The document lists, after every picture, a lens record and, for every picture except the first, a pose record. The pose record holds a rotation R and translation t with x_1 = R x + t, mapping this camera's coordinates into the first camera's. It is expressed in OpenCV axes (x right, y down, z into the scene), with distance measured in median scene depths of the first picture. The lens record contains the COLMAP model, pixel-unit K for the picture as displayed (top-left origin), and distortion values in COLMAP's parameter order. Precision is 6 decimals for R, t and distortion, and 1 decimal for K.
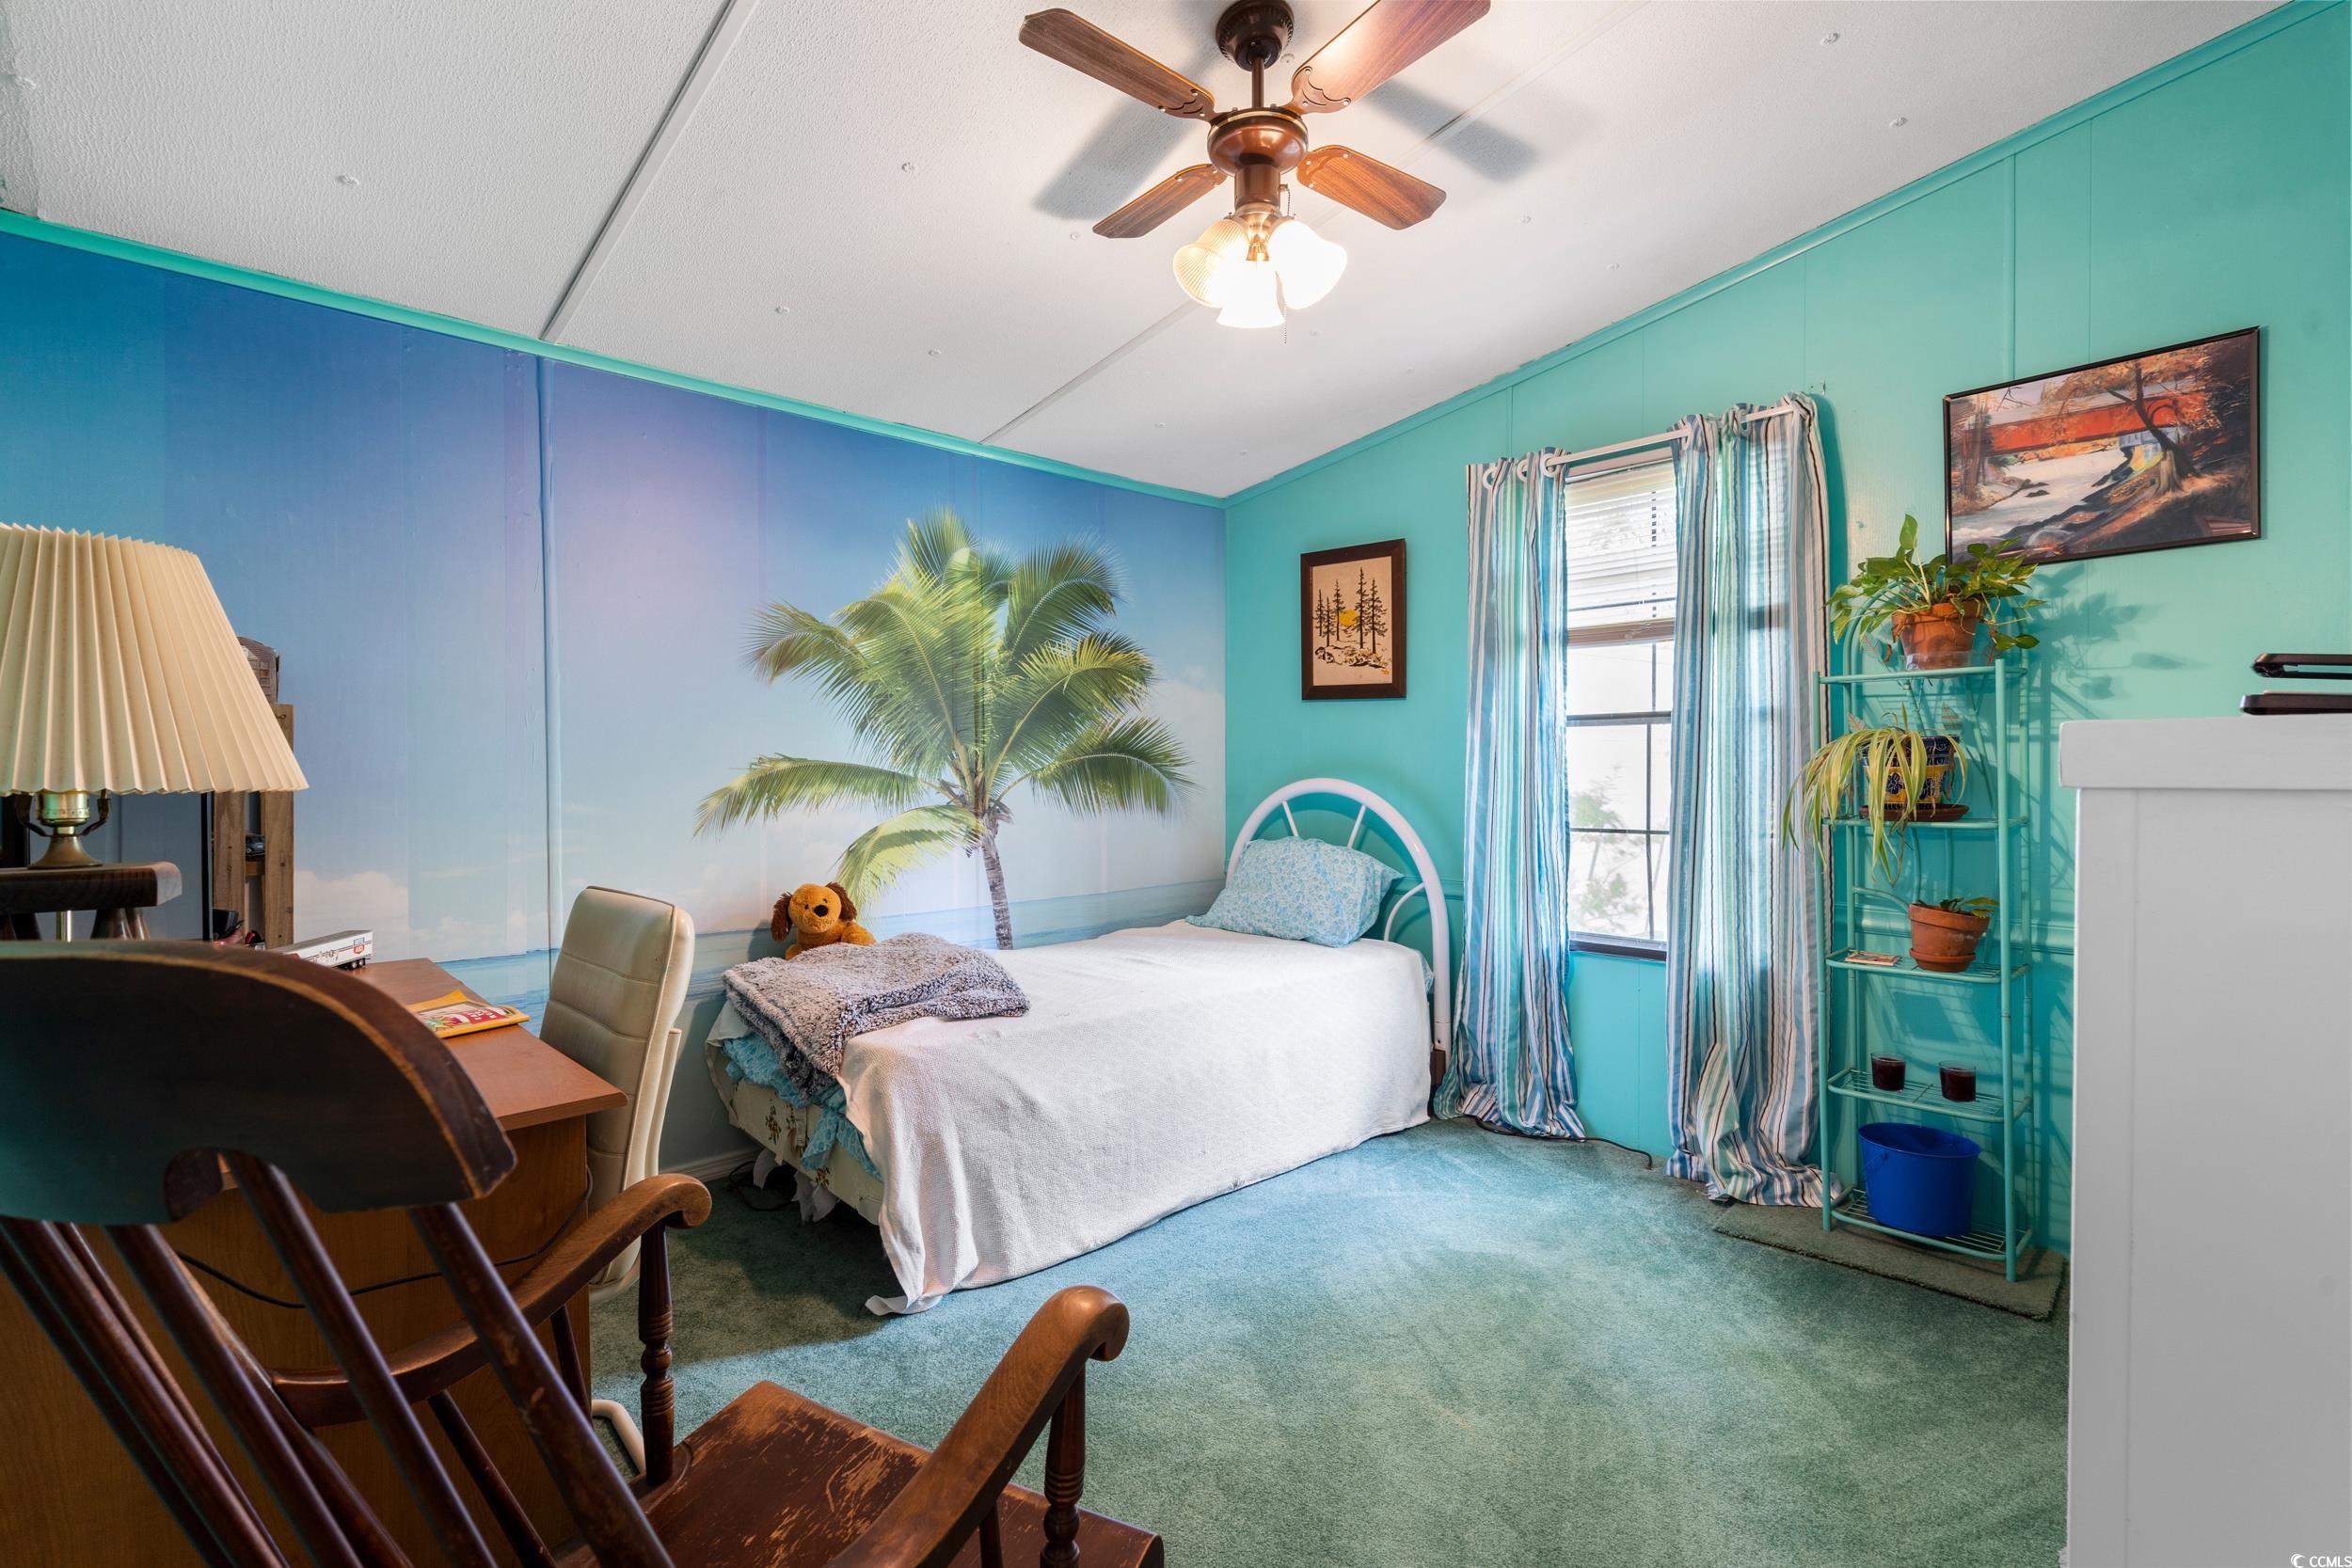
lens RADIAL K [[1073.1, 0, 1173.7], [0, 1073.1, 776.8], [0, 0, 1]] dist [-0.005059, 0.003163]
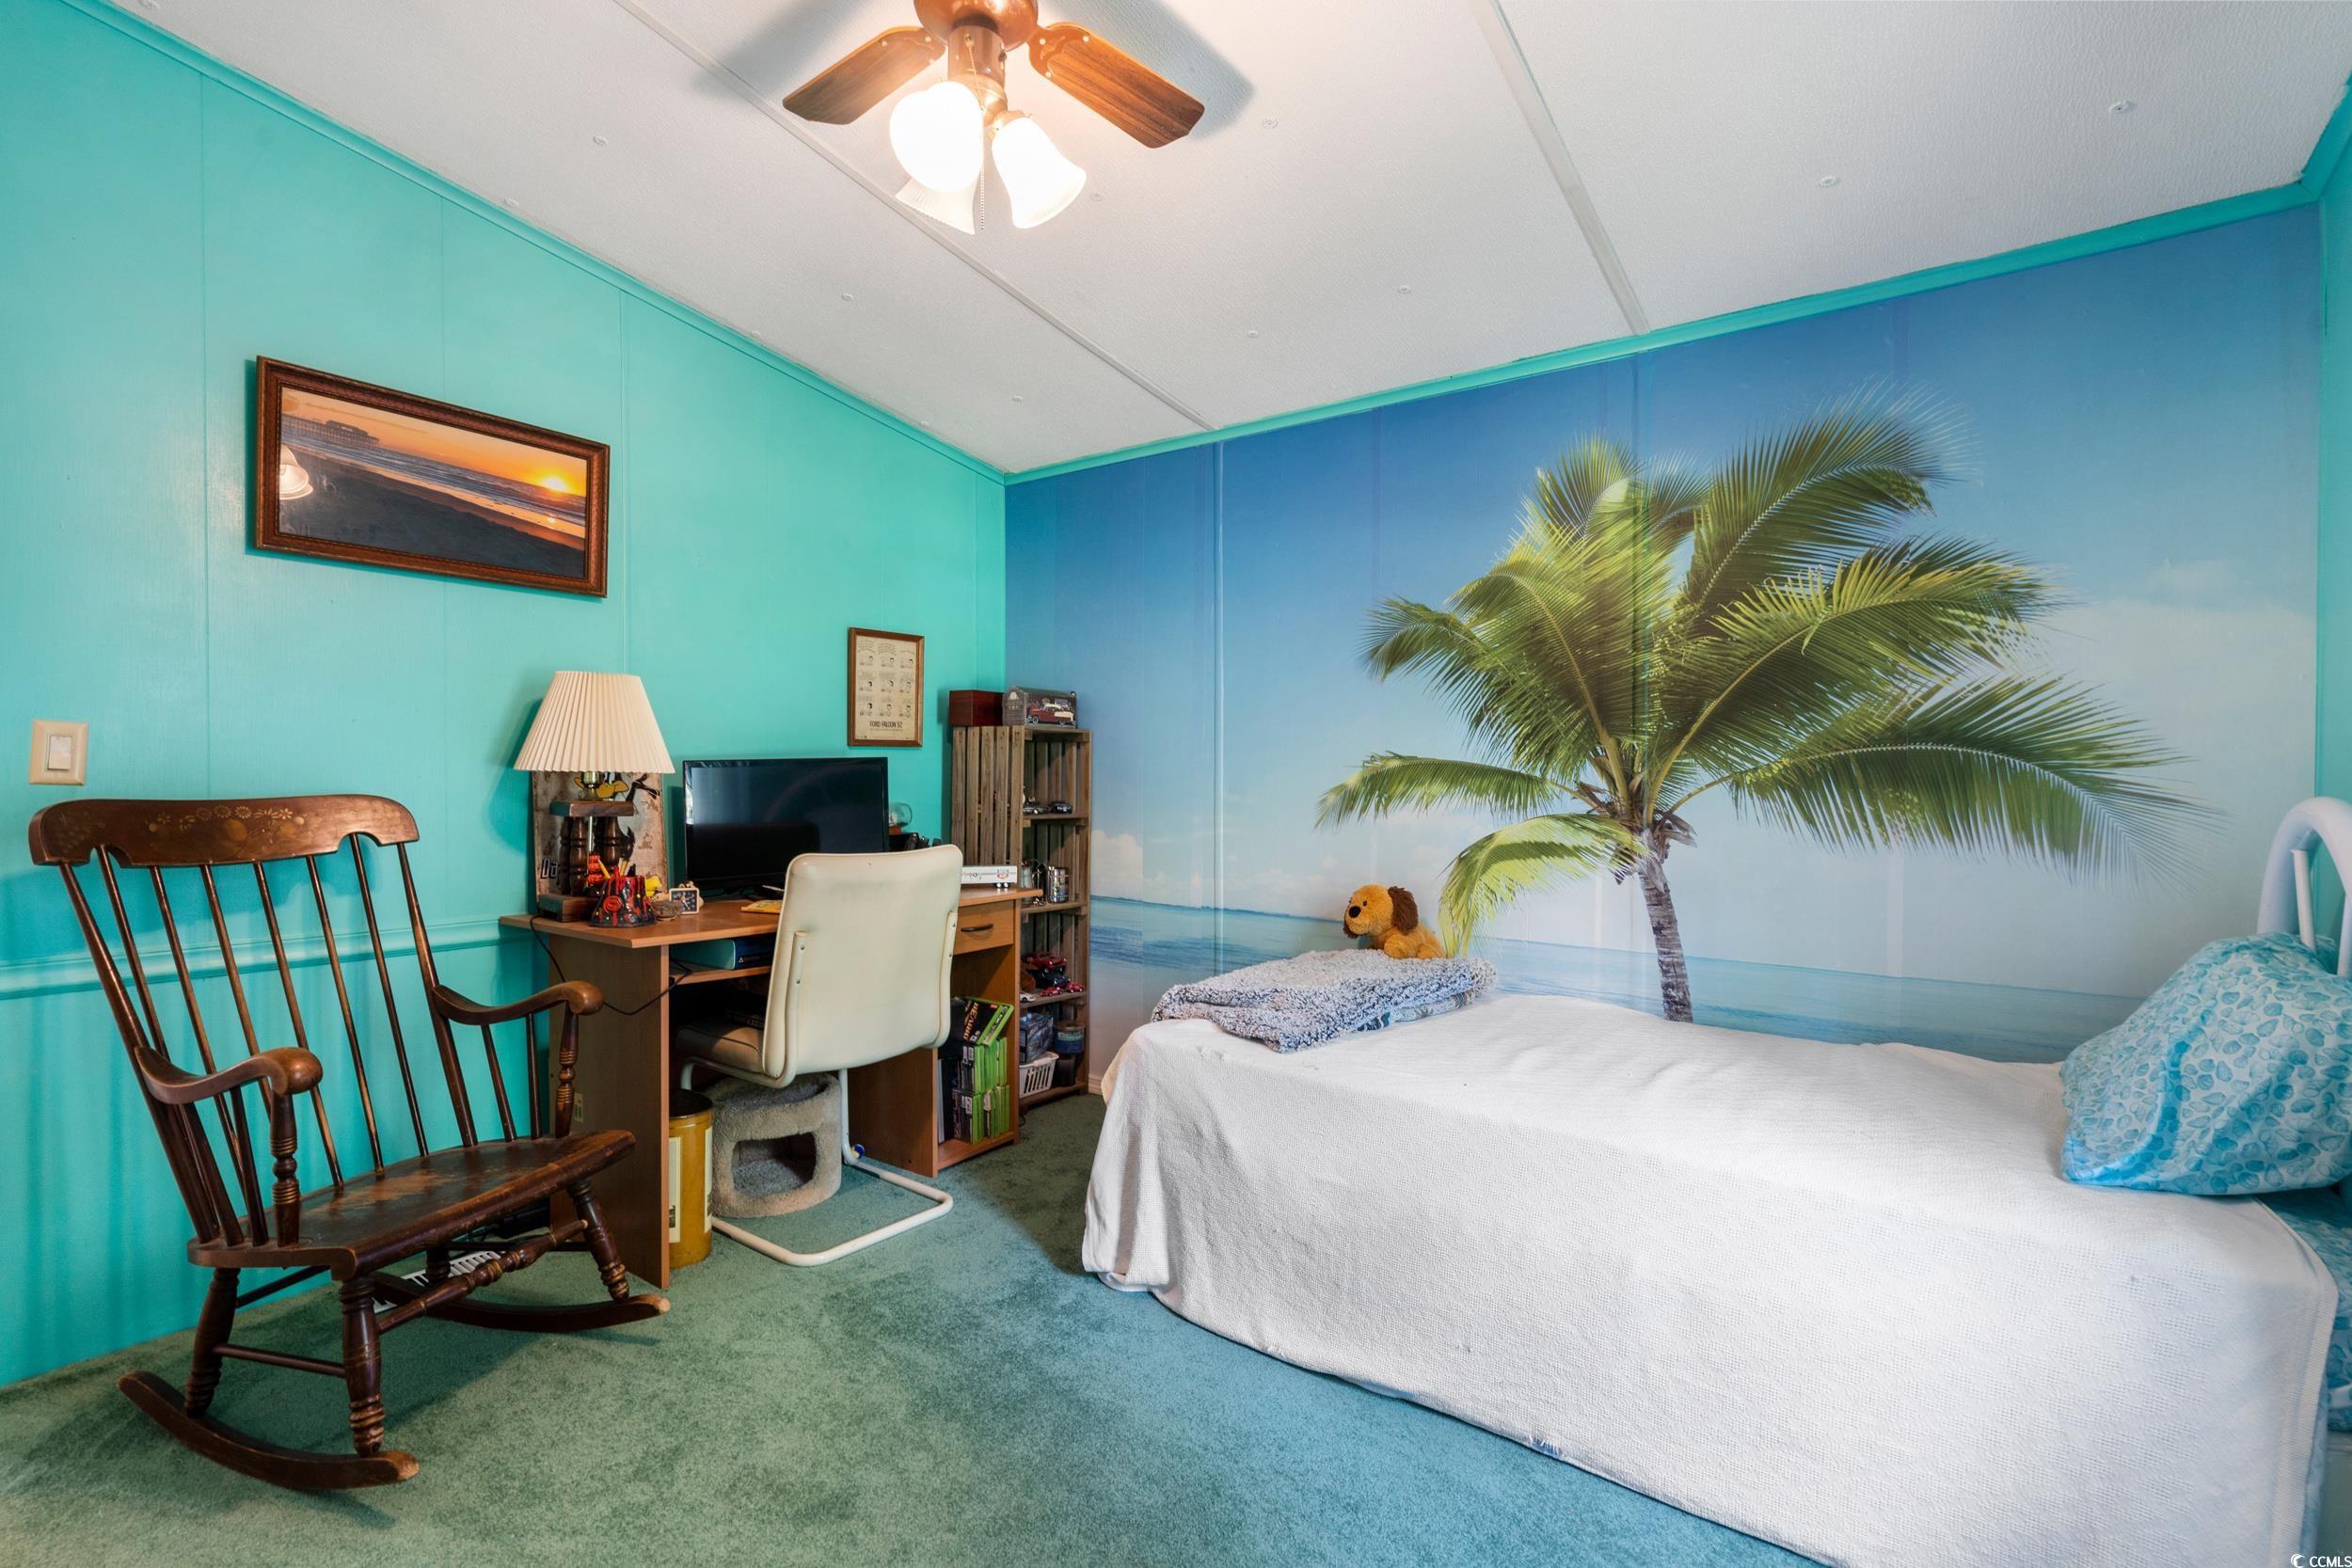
lens RADIAL K [[1073.1, 0, 1177.7], [0, 1073.1, 781.7], [0, 0, 1]] dist [-0.005059, 0.003163]
pose [[0.188515, 0.018000, -0.981905, 0.486092], [-0.013231, 0.999788, 0.015787, -0.005837], [0.981981, 0.010016, 0.188713, 0.531502]]
